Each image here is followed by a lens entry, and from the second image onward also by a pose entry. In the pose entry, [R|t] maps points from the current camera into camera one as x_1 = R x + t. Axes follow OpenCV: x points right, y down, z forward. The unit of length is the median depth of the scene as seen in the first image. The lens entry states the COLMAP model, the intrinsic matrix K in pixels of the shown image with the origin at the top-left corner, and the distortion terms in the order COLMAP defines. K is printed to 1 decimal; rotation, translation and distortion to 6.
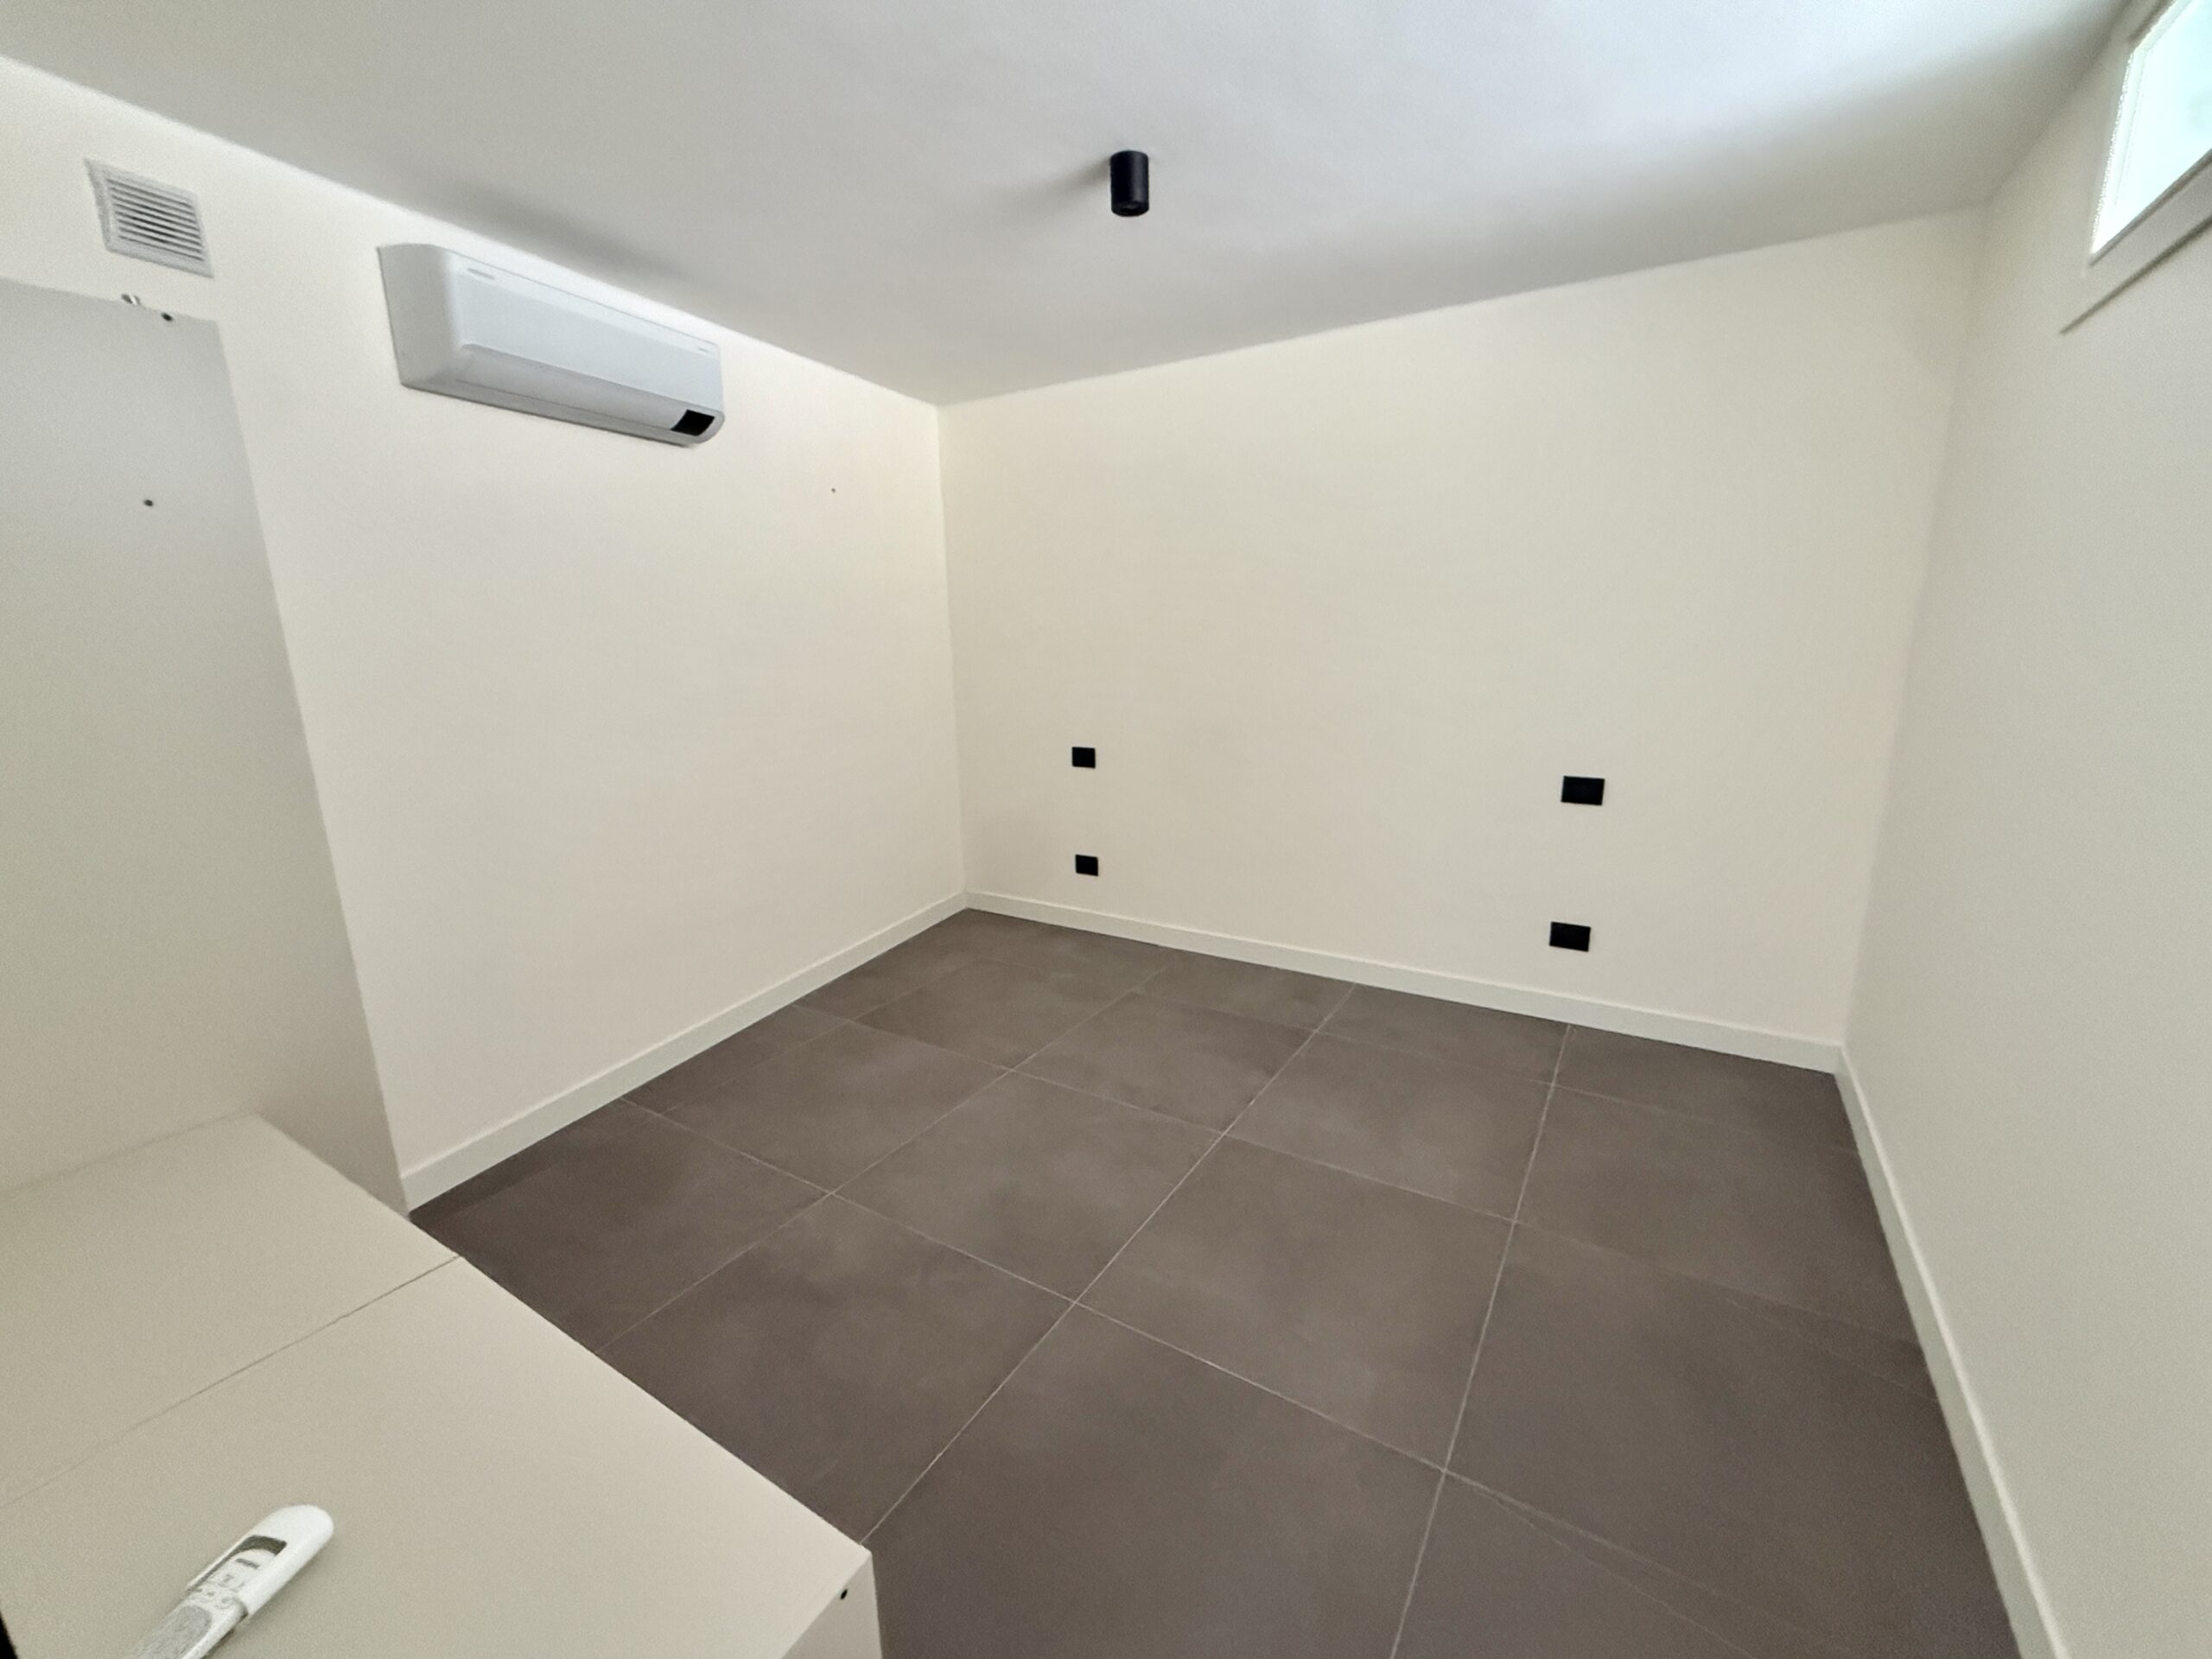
lens RADIAL K [[891.8, 0, 1096.9], [0, 891.8, 830.8], [0, 0, 1]] dist [0.001617, 0.000107]
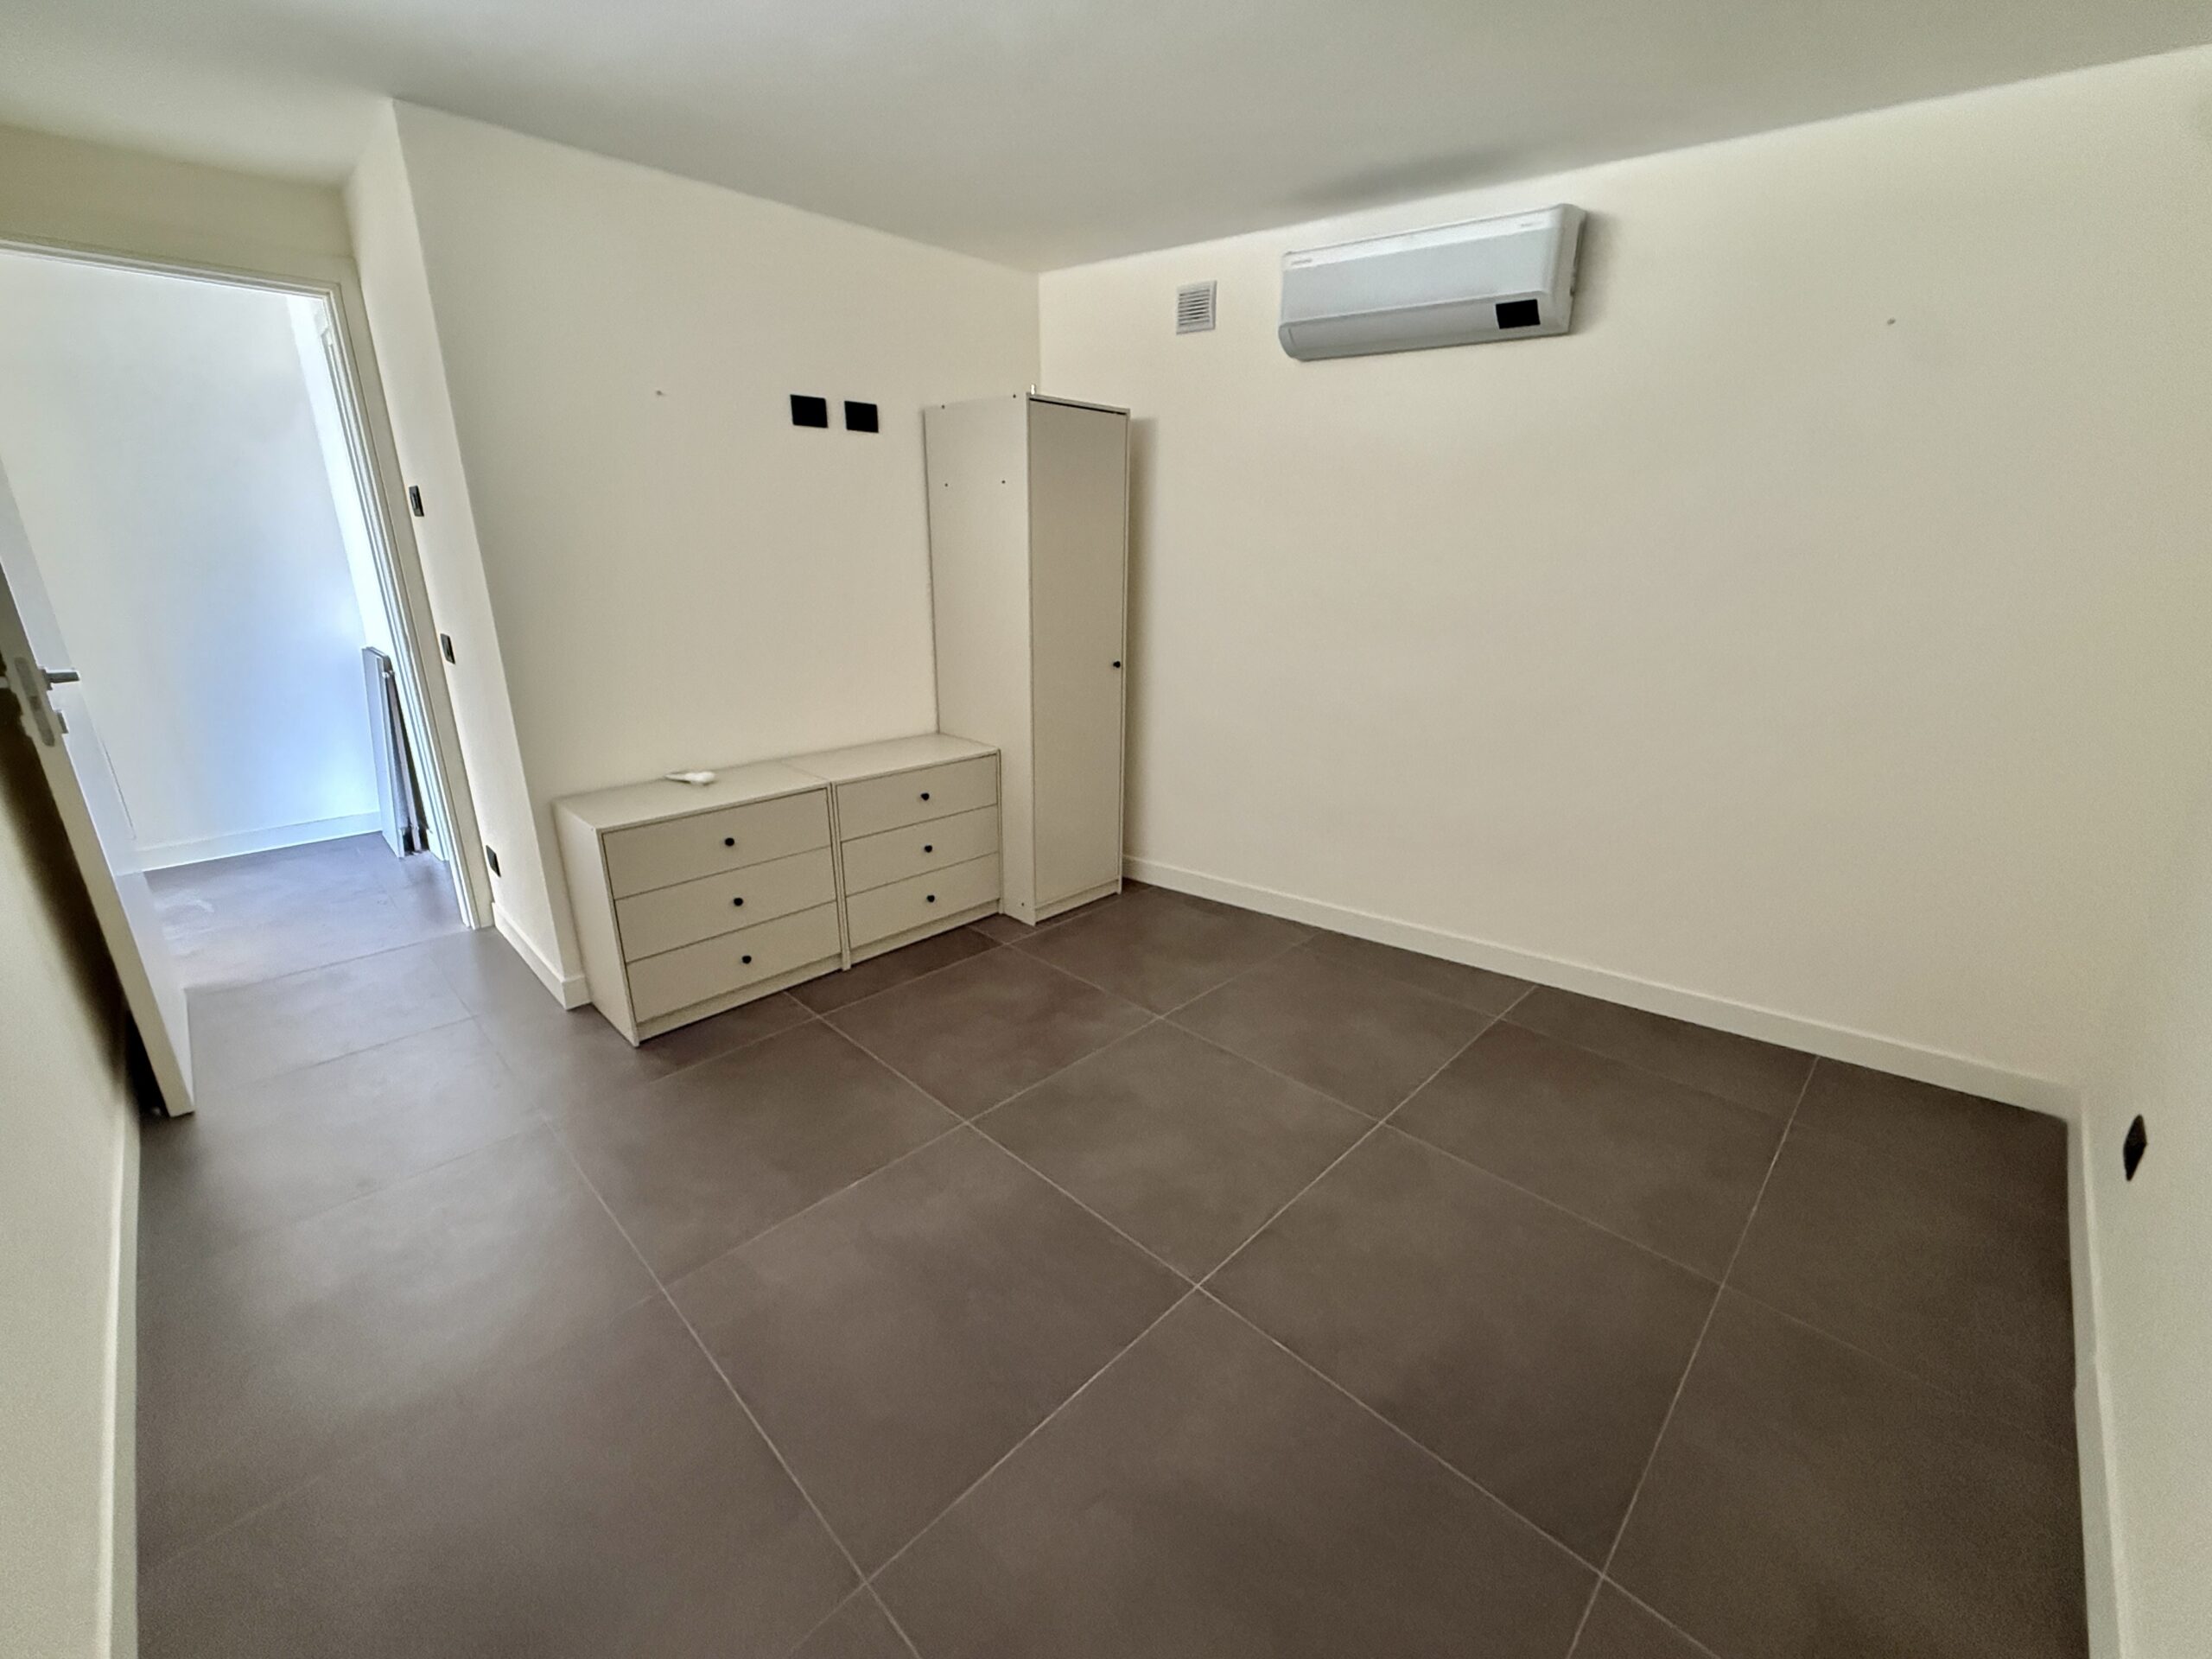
lens RADIAL K [[891.8, 0, 1096.9], [0, 891.8, 830.8], [0, 0, 1]] dist [0.001617, 0.000107]
pose [[-0.216534, 0.319327, -0.922574, 0.761631], [-0.217444, 0.905482, 0.364446, -0.249834], [0.951751, 0.279524, -0.126632, 0.987985]]
